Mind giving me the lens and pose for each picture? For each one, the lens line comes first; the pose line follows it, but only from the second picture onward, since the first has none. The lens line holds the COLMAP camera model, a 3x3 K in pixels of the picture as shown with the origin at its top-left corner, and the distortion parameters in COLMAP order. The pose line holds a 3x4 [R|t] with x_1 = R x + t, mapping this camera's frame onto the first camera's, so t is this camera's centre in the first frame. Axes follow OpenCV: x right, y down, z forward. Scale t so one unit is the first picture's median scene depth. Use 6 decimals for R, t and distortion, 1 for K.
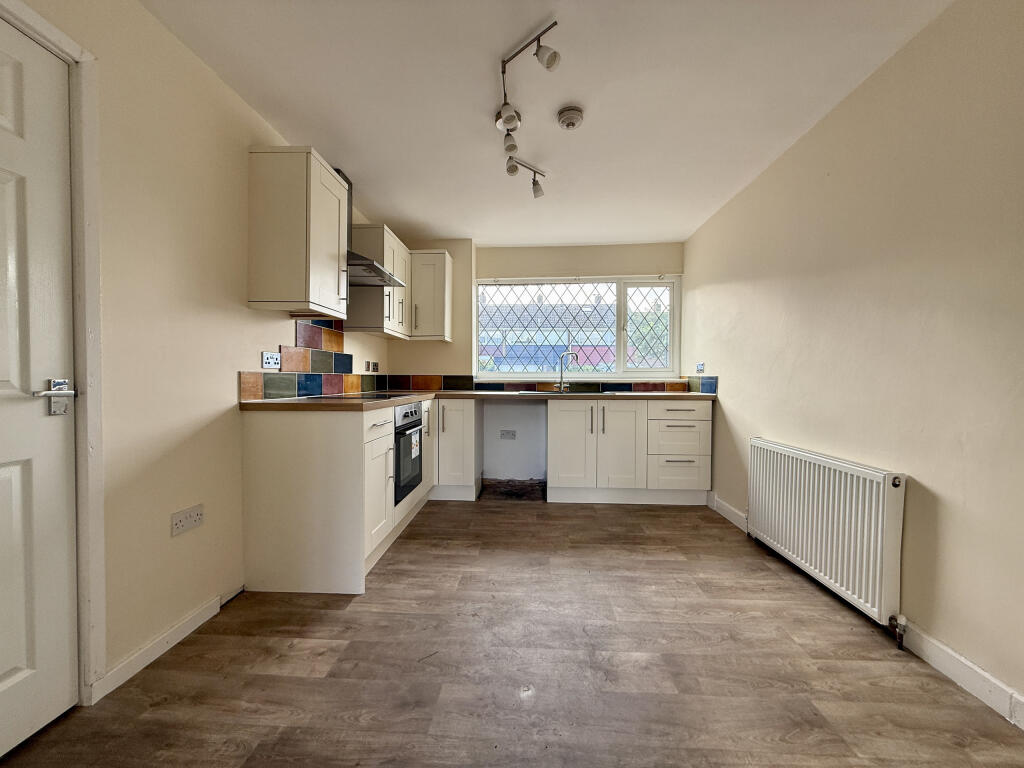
lens RADIAL K [[412.6, 0, 509.5], [0, 412.6, 387.7], [0, 0, 1]] dist [-0.000636, 0.000178]
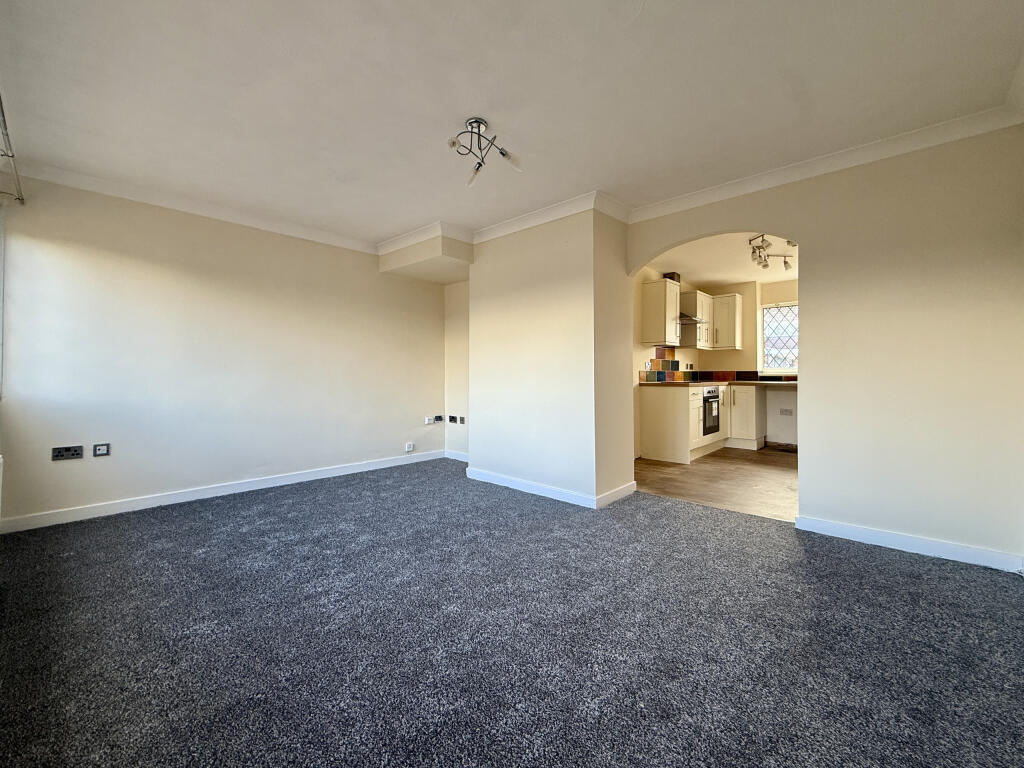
lens RADIAL K [[412.6, 0, 527.3], [0, 412.6, 372.5], [0, 0, 1]] dist [-0.000636, 0.000178]
pose [[0.781701, -0.010078, -0.623572, 0.244015], [-0.007856, 0.999631, -0.026004, 0.027550], [0.623604, 0.025226, 0.781334, -0.883109]]
